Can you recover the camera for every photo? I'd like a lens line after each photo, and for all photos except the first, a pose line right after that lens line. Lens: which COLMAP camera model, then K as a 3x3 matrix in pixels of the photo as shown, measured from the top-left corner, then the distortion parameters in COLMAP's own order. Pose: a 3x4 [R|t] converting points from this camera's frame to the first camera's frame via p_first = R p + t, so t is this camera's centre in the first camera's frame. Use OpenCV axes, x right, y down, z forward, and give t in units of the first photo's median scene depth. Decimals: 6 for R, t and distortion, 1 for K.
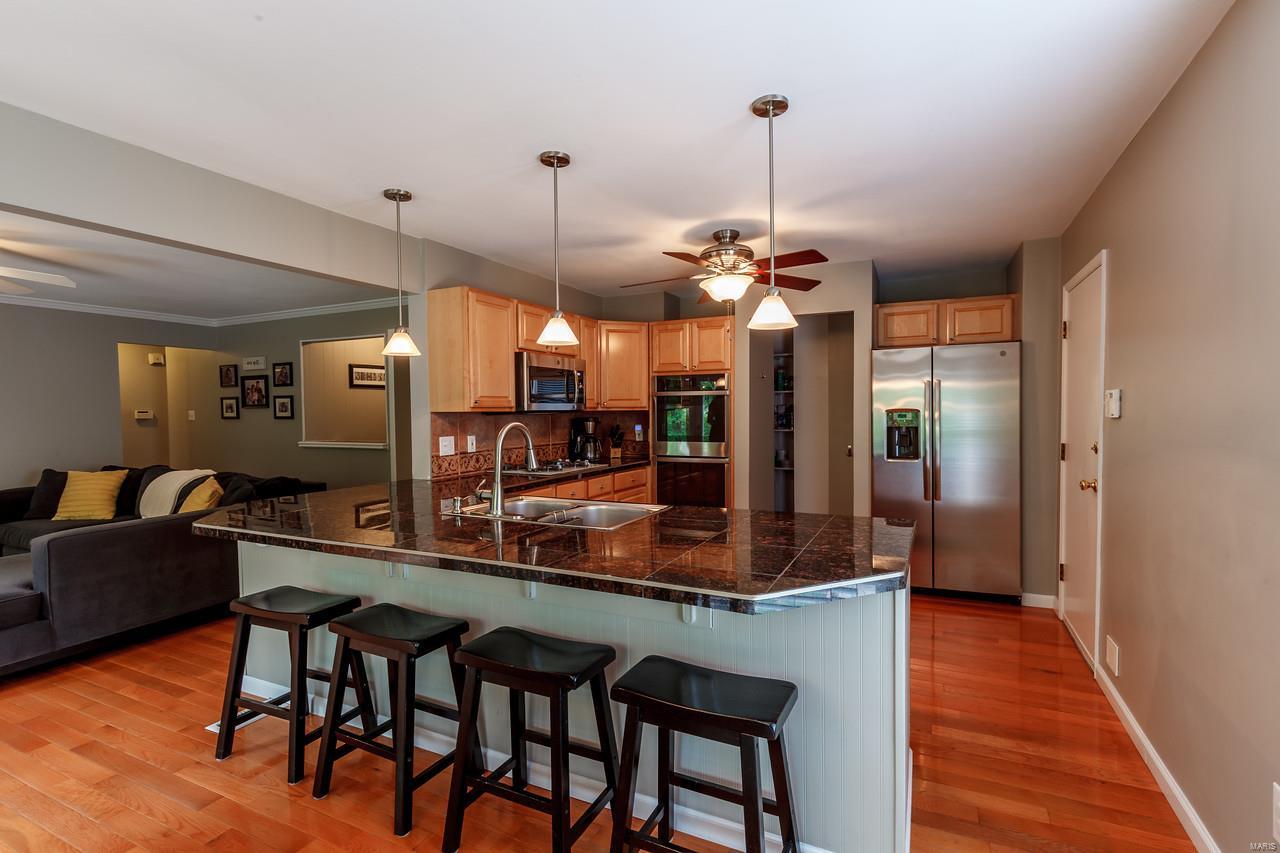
lens RADIAL K [[595.6, 0, 642.5], [0, 595.6, 420.6], [0, 0, 1]] dist [0.001391, 0.000101]
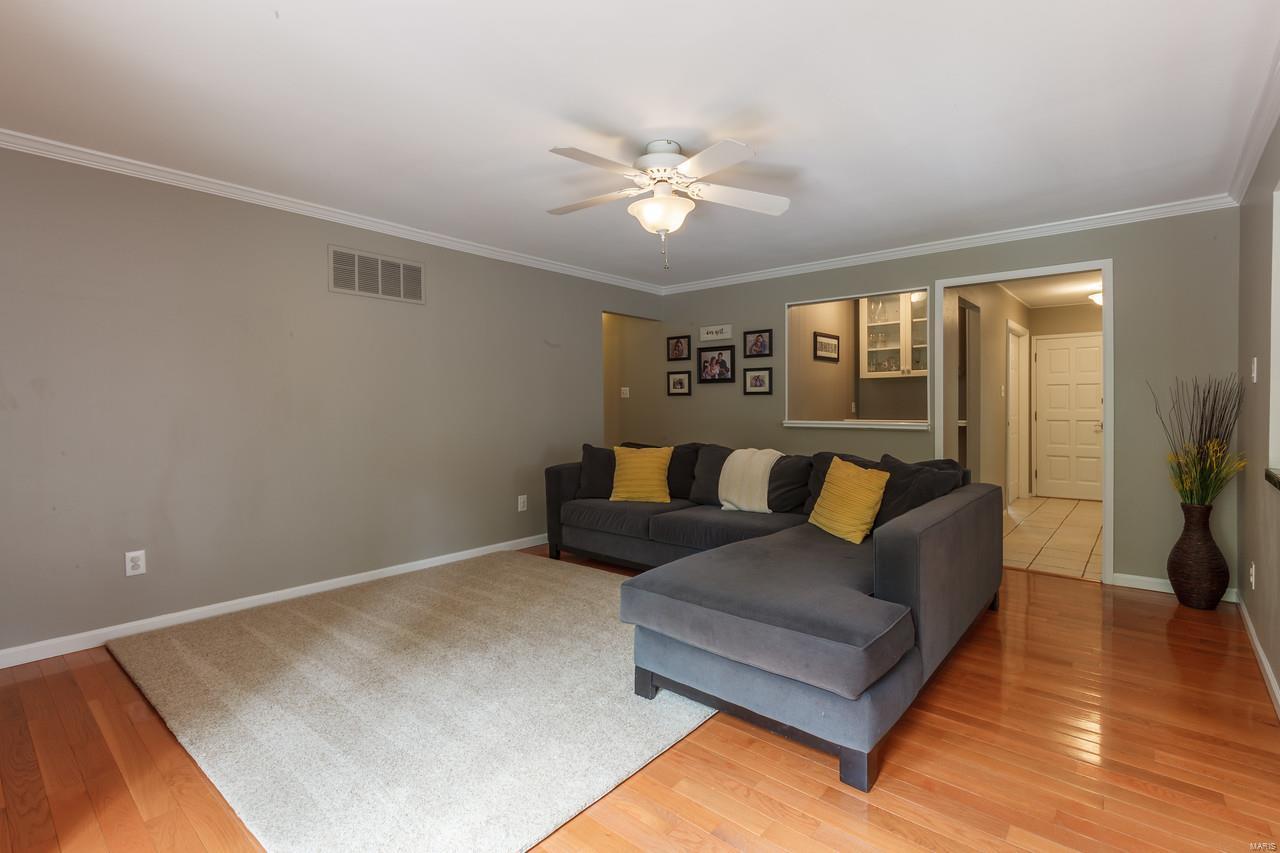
lens RADIAL K [[595.6, 0, 640.5], [0, 595.6, 423.3], [0, 0, 1]] dist [0.001391, 0.000101]
pose [[0.966486, 0.013728, -0.256351, -0.533865], [-0.010060, 0.999827, 0.015614, 0.026799], [0.256521, -0.012512, 0.966458, 0.108740]]
